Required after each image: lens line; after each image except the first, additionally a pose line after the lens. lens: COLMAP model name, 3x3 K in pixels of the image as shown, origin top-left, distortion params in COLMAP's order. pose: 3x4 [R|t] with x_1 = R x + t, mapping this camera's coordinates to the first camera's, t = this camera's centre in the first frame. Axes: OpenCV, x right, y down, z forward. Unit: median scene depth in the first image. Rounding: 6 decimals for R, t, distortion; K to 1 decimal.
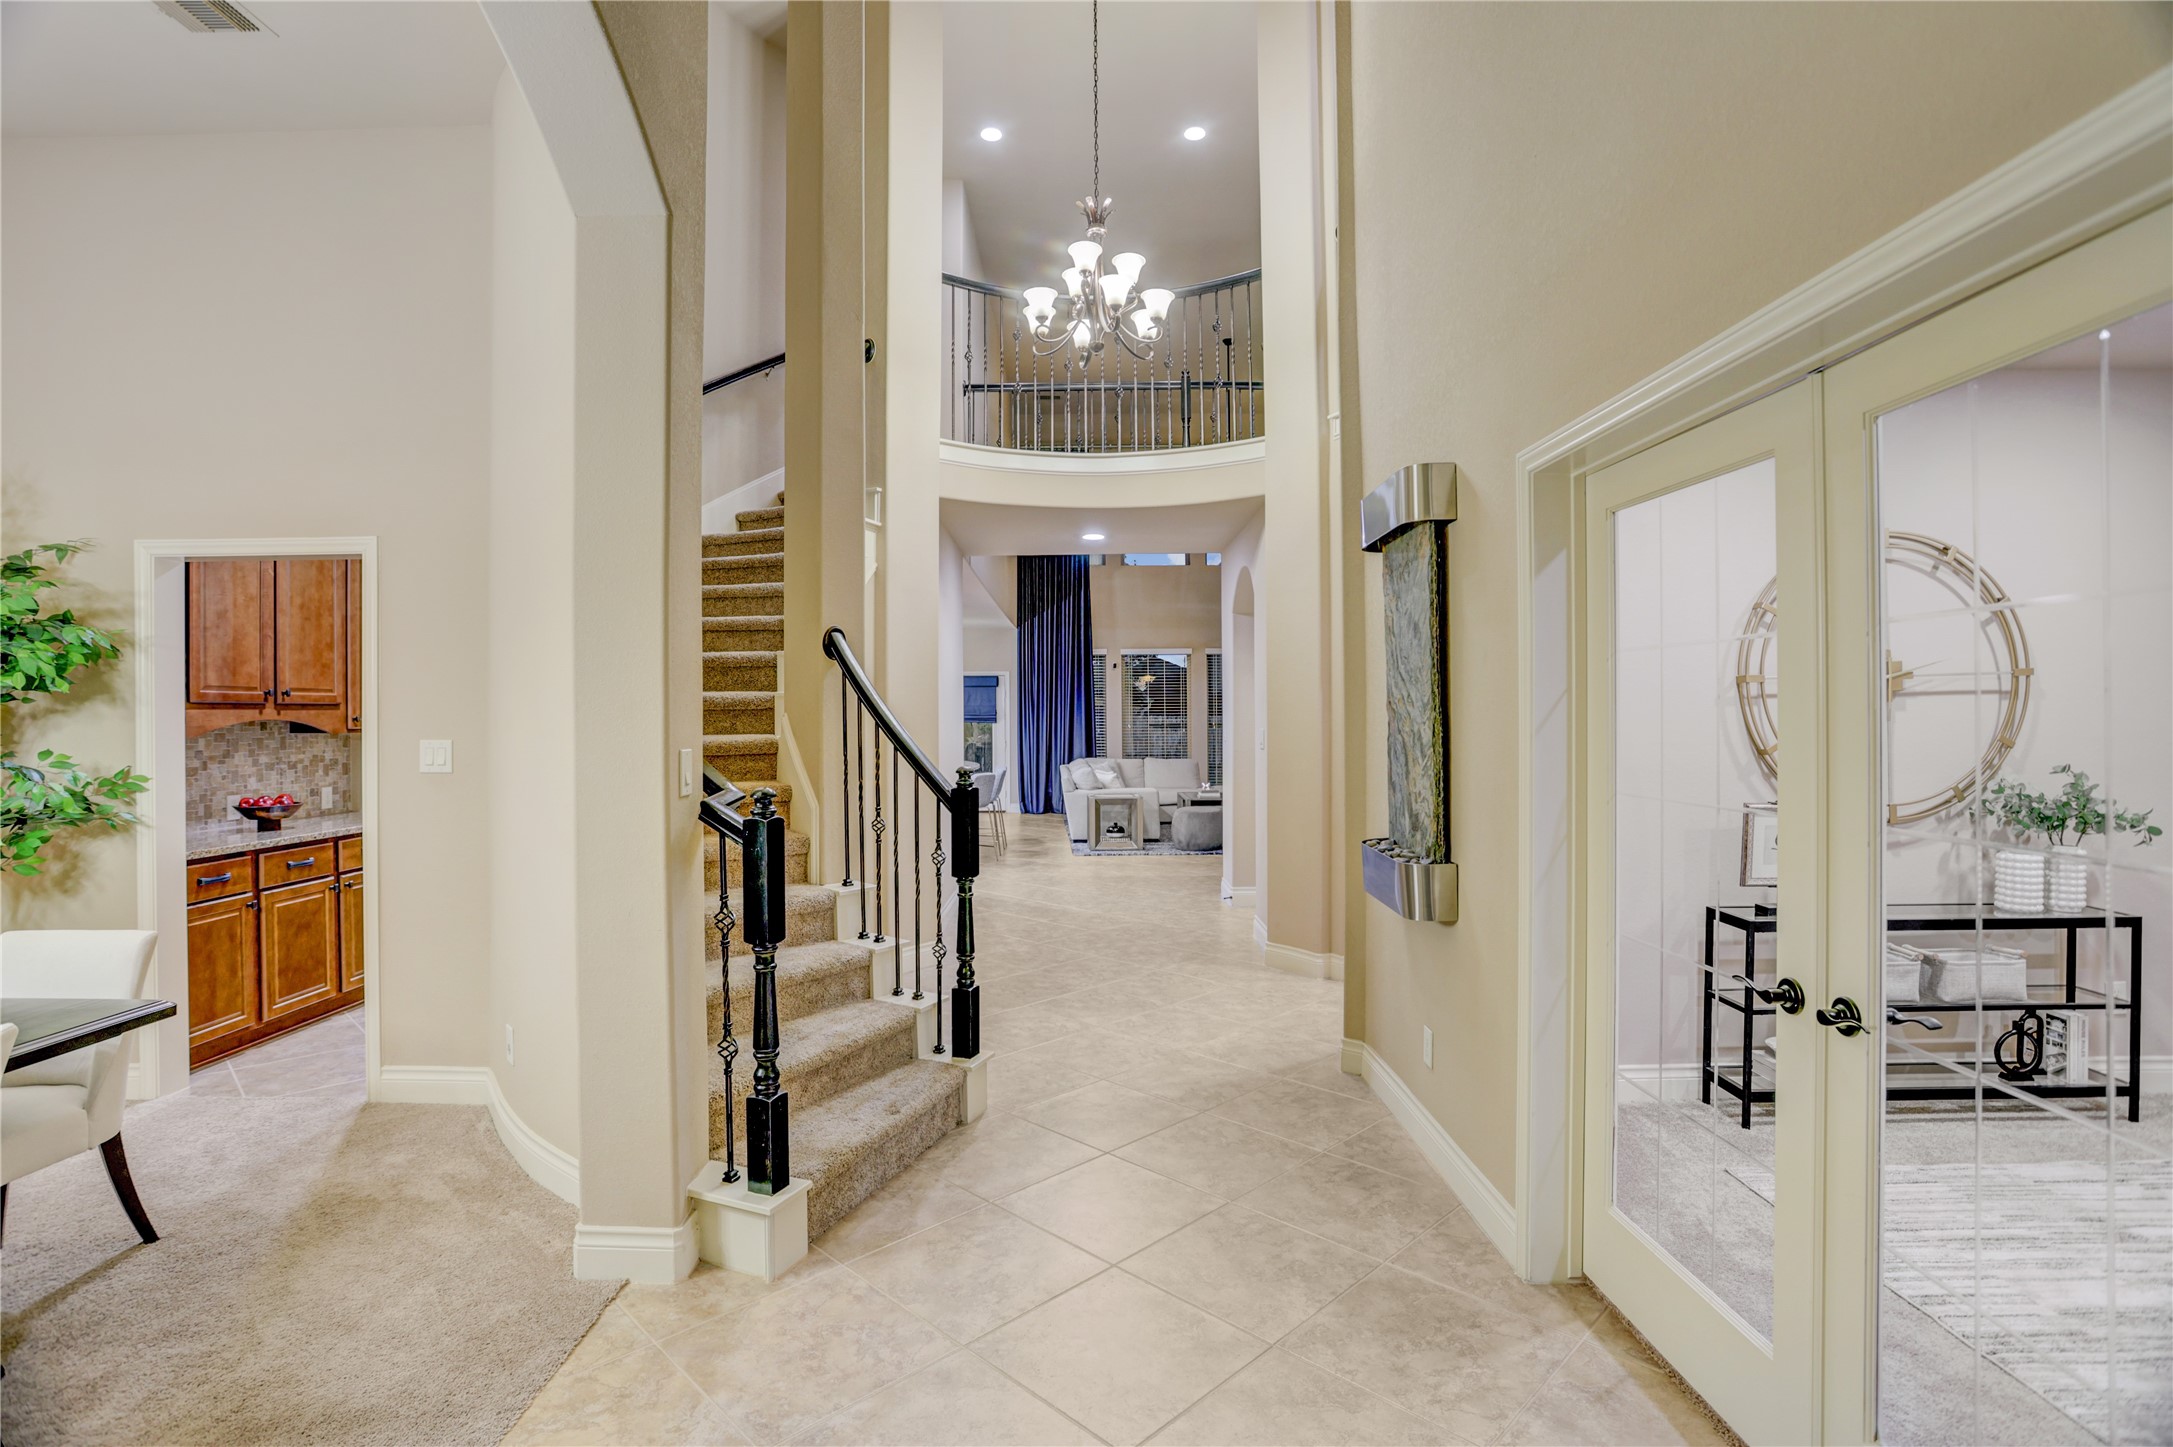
lens RADIAL K [[1035.5, 0, 1094.9], [0, 1035.5, 714.3], [0, 0, 1]] dist [-0.042828, 0.012379]
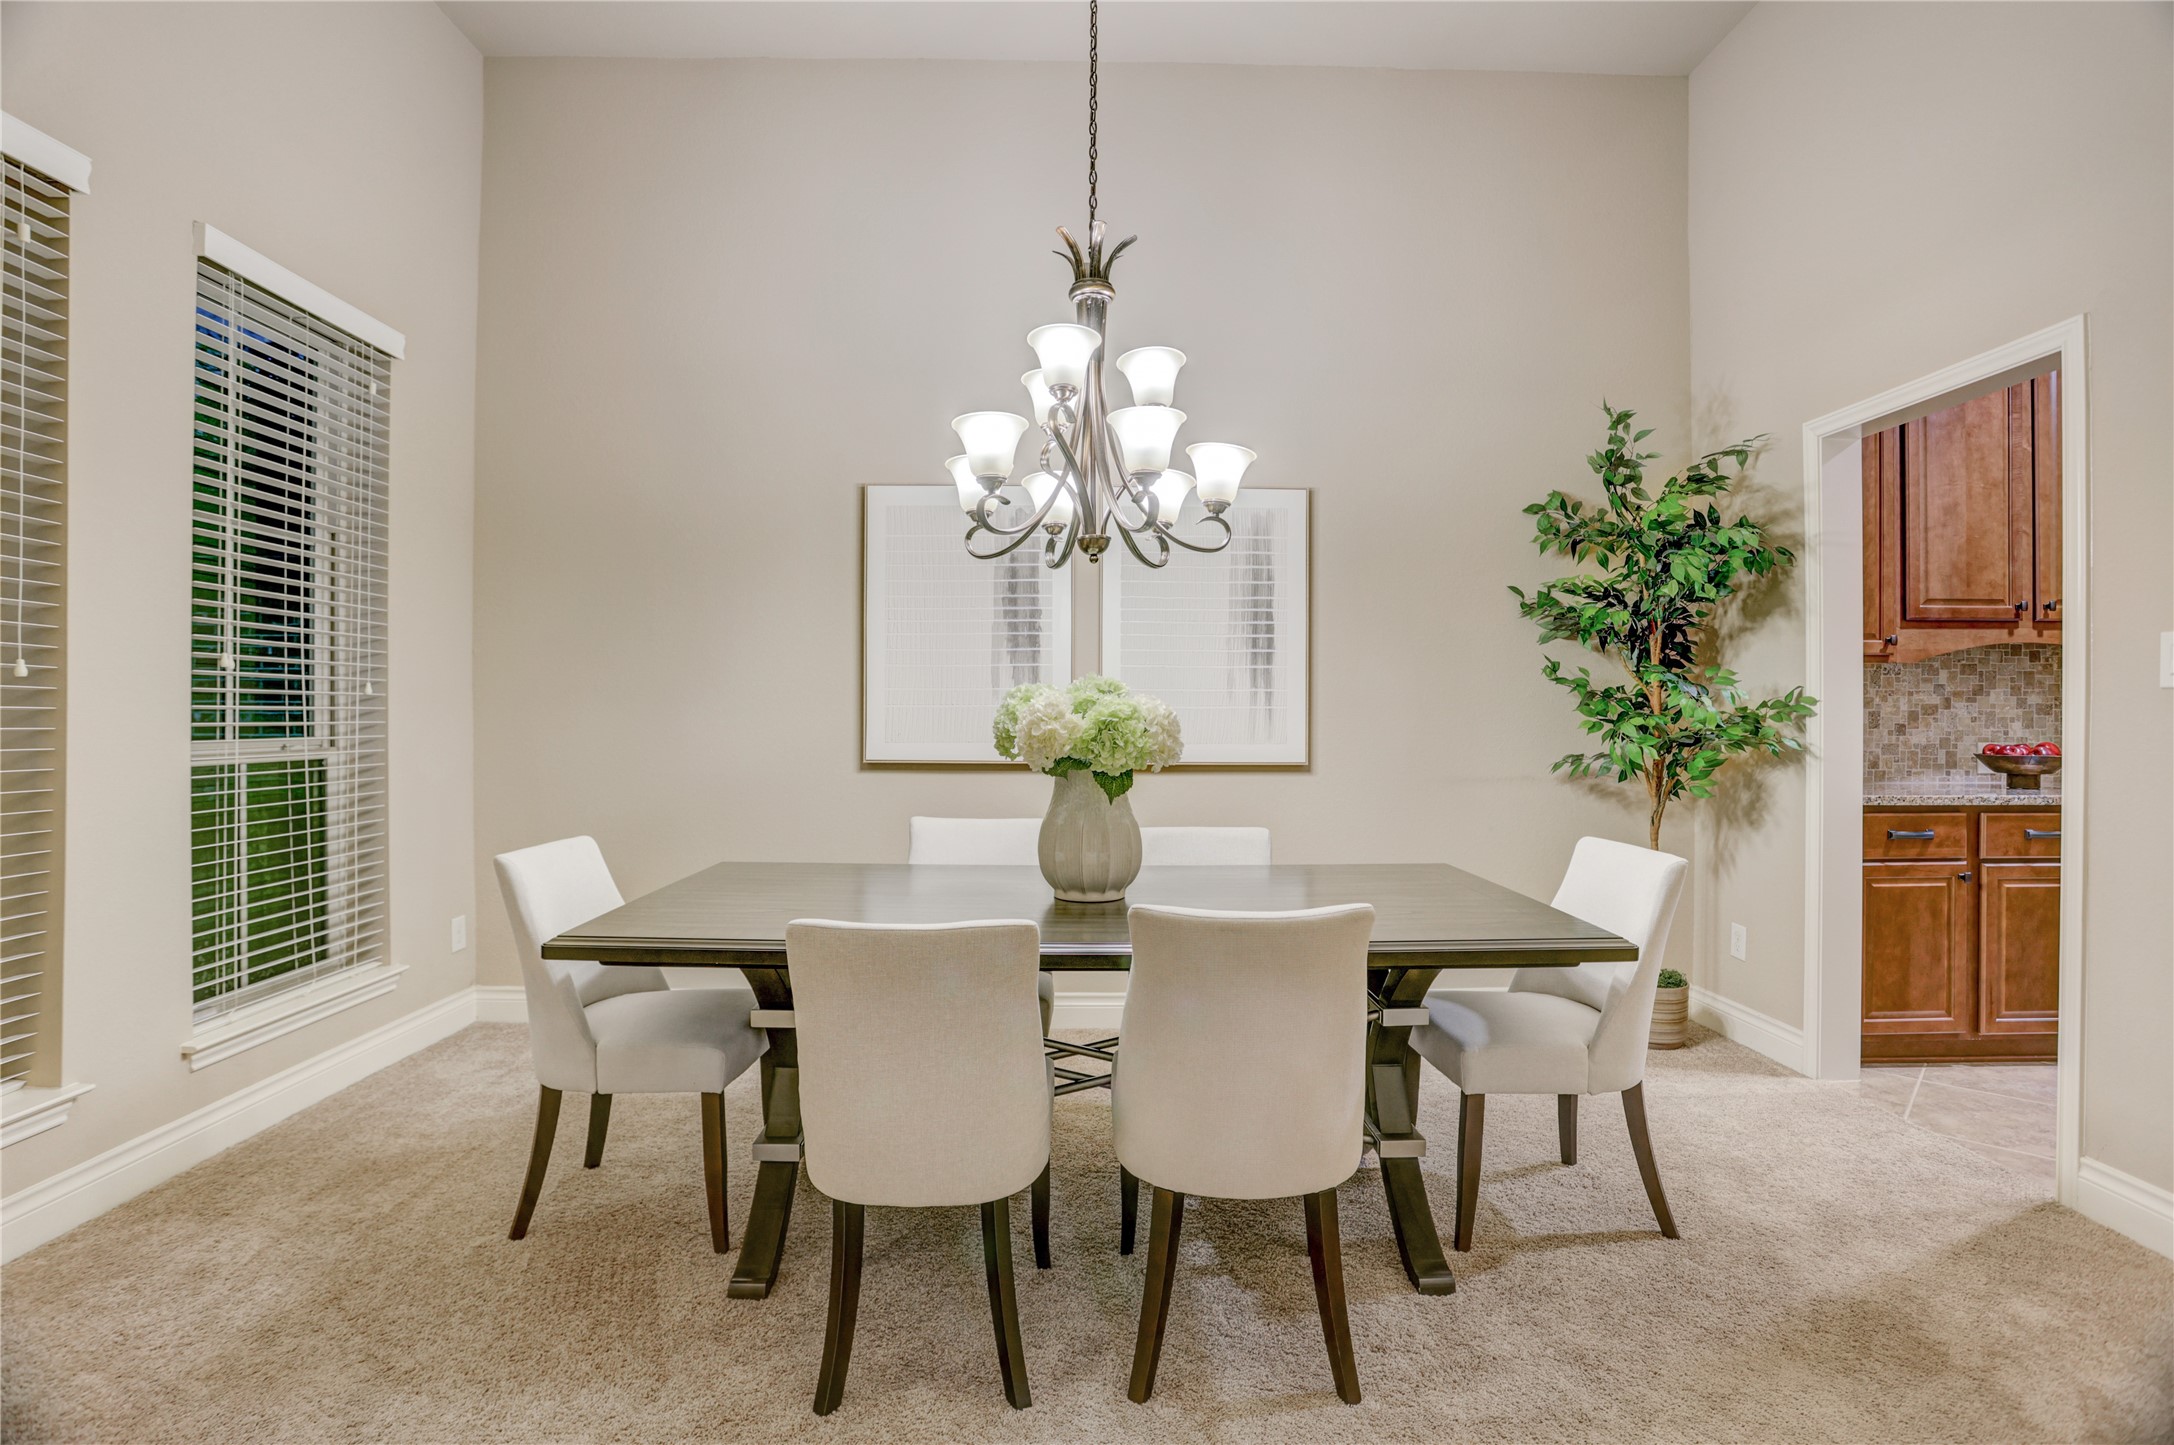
lens RADIAL K [[1036.0, 0, 1095.4], [0, 1036.0, 713.3], [0, 0, 1]] dist [-0.042828, 0.012379]
pose [[0.009040, 0.006056, -0.999941, -0.084520], [-0.000544, 0.999982, 0.006052, 0.066084], [0.999959, 0.000490, 0.009043, 0.365271]]
